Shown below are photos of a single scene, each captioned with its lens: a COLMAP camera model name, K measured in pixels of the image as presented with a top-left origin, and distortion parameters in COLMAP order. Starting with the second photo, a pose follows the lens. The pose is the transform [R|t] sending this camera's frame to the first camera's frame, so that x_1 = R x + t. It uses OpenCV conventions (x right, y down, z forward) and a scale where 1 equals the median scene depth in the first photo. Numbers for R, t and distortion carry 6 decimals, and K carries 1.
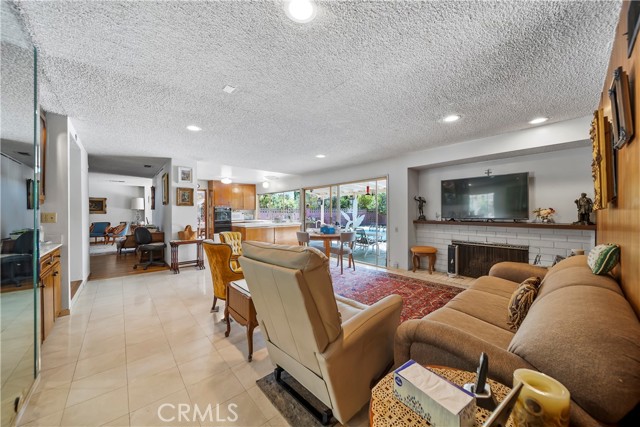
lens RADIAL K [[225.9, 0, 322.3], [0, 225.9, 210.7], [0, 0, 1]] dist [-0.002444, -0.000438]
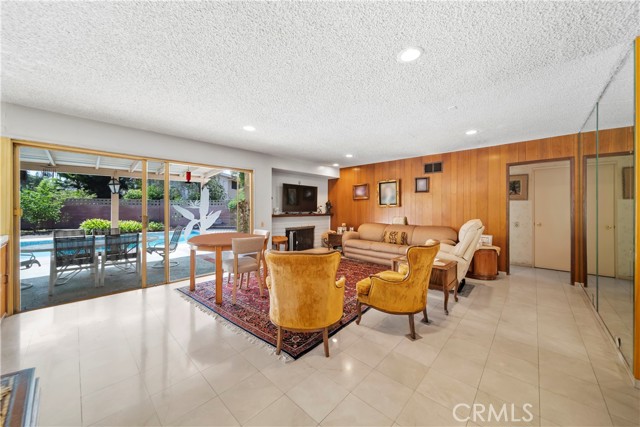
lens RADIAL K [[225.9, 0, 320.4], [0, 225.9, 208.3], [0, 0, 1]] dist [-0.002444, -0.000438]
pose [[-0.075422, 0.002302, 0.997149, -0.622024], [-0.008074, 0.999963, -0.002919, 0.009103], [-0.997119, -0.008271, -0.075401, 0.708434]]
